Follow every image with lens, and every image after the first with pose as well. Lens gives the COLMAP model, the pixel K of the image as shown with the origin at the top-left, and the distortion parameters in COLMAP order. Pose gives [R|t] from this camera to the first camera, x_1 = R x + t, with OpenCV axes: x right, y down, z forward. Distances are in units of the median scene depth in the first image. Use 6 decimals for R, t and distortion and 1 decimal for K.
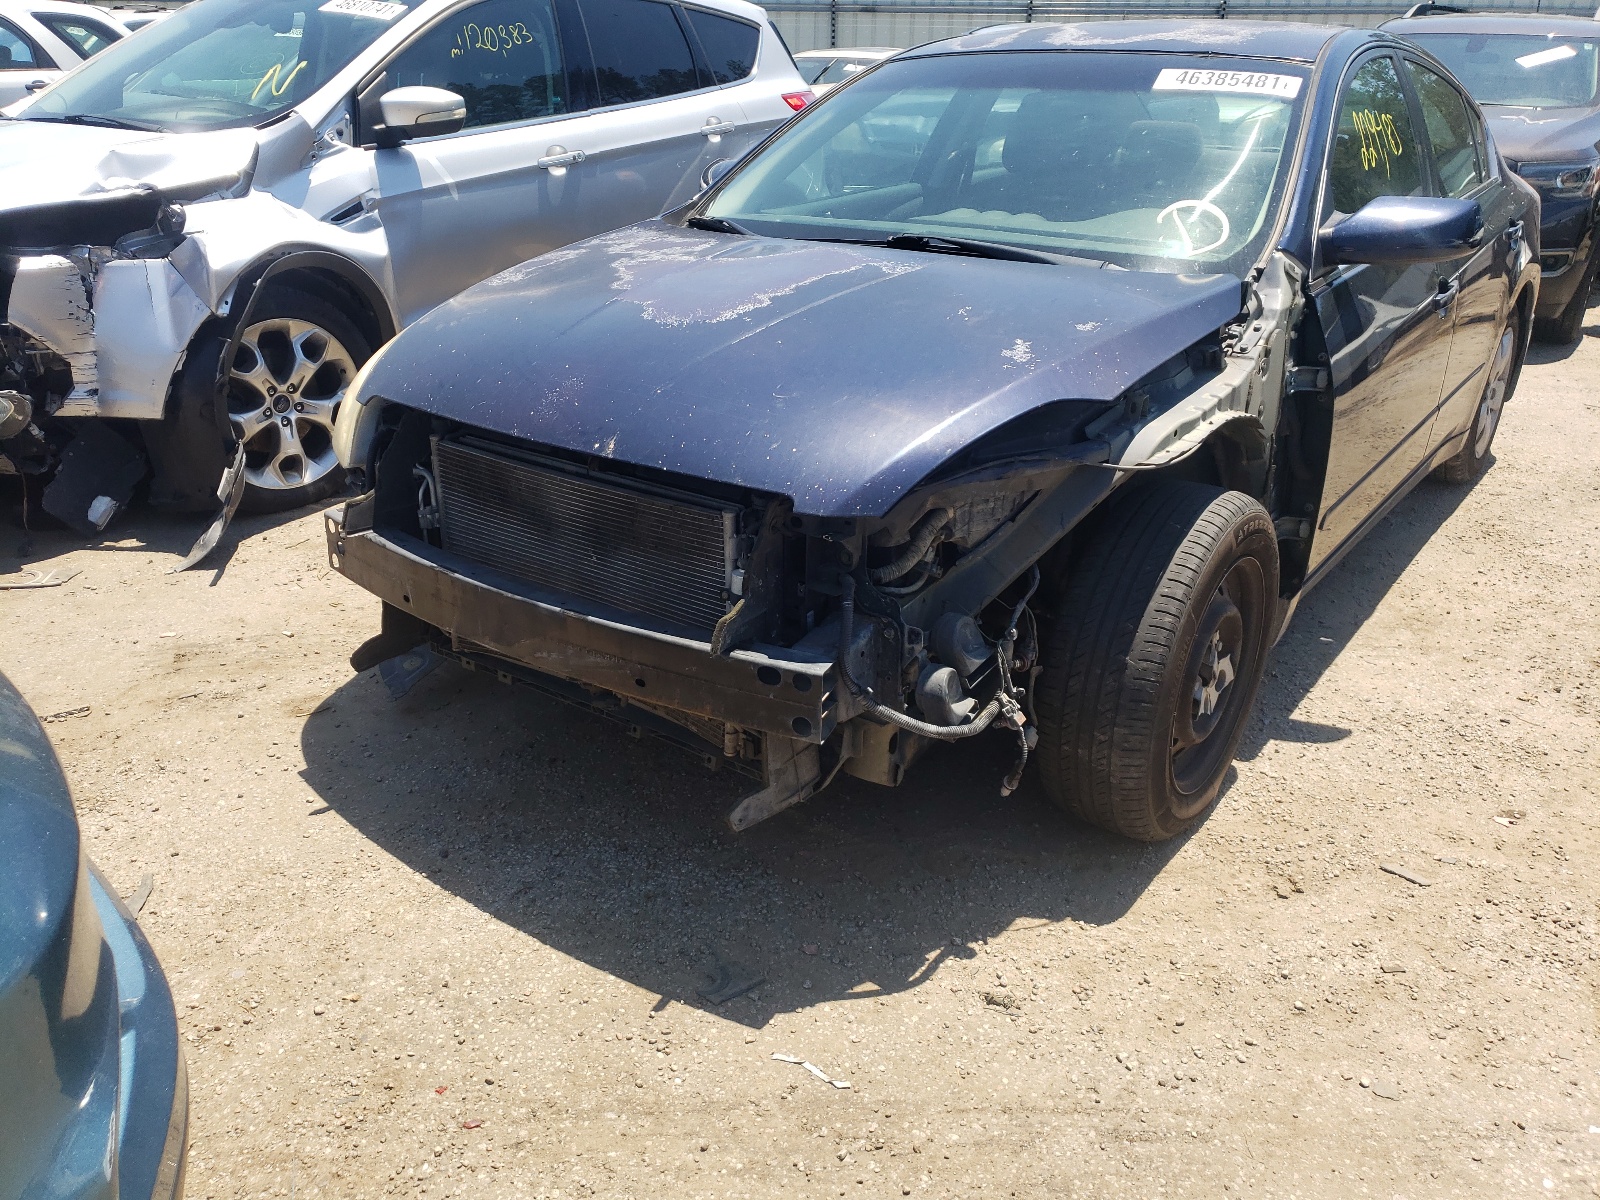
lens RADIAL K [[1223.8, 0, 798.0], [0, 1223.8, 594.3], [0, 0, 1]] dist [0.005599, -0.001275]
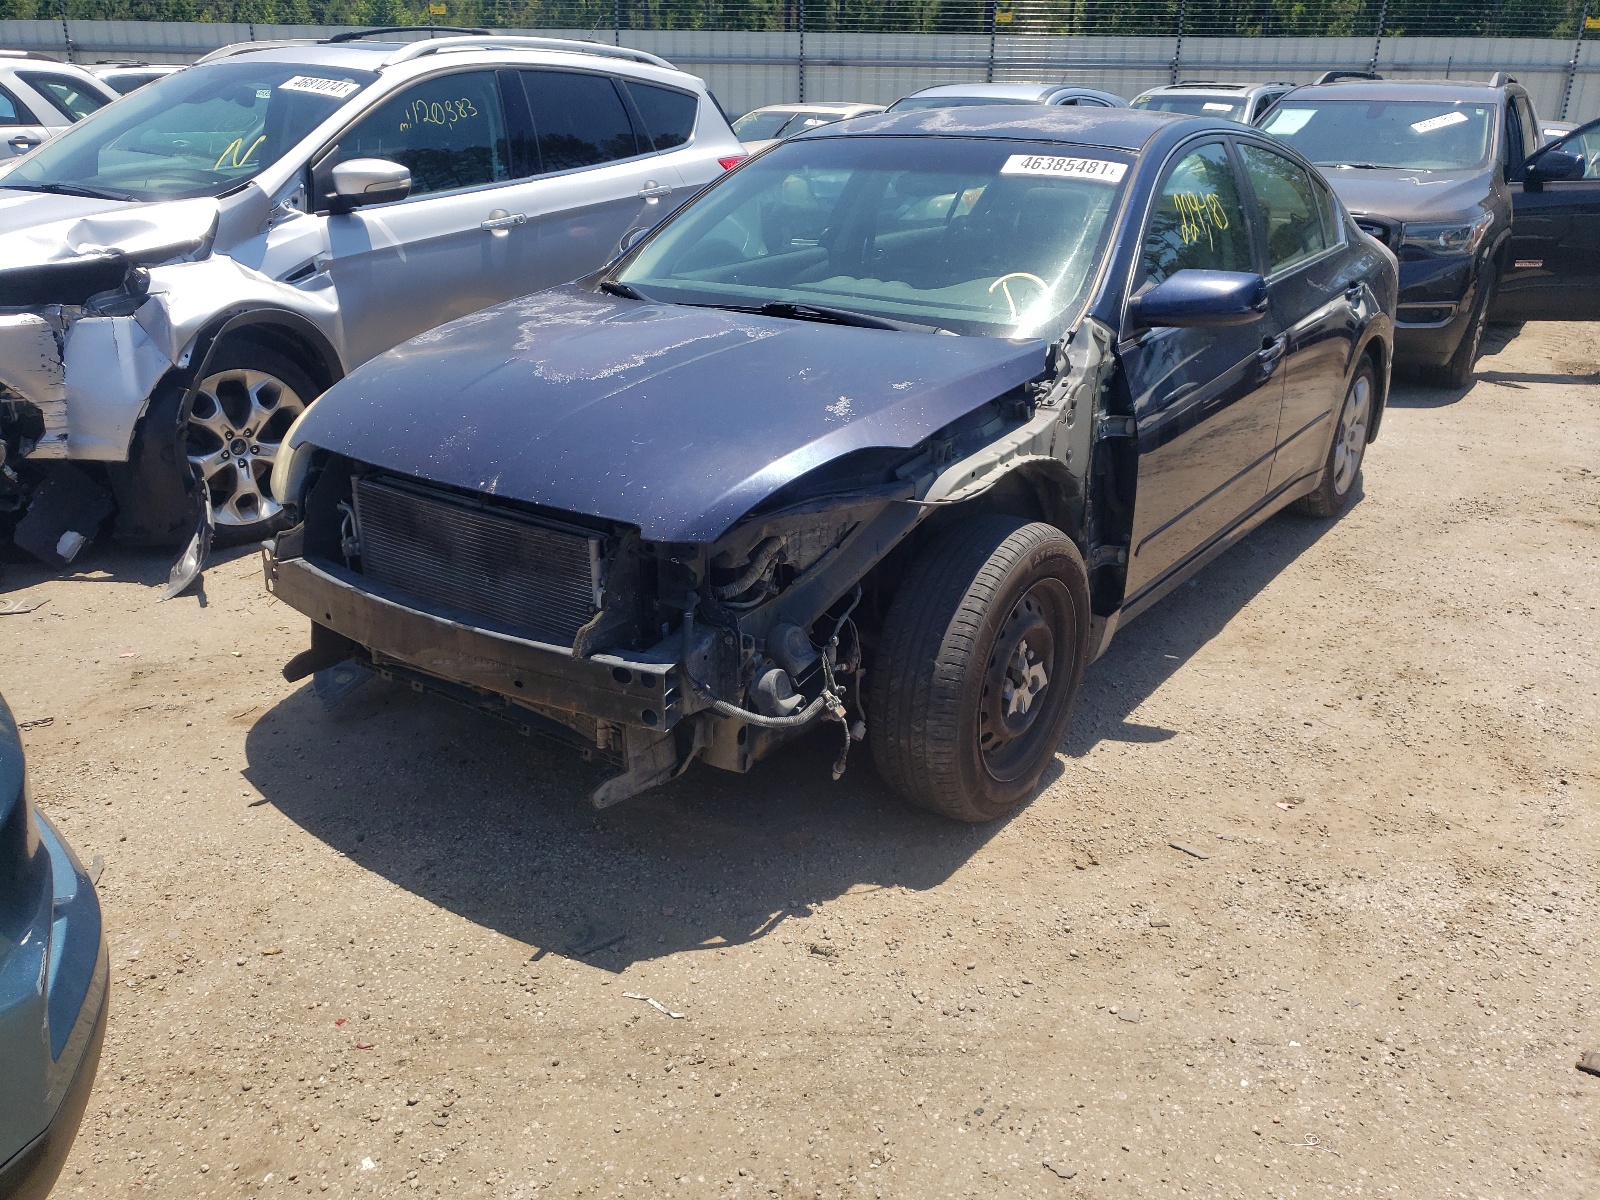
lens RADIAL K [[1216.2, 0, 801.4], [0, 1216.2, 596.9], [0, 0, 1]] dist [0.013093, -0.010217]
pose [[0.999842, -0.003258, 0.017489, 0.099600], [0.003764, 0.999573, -0.028990, 0.018898], [-0.017387, 0.029051, 0.999427, -0.149051]]
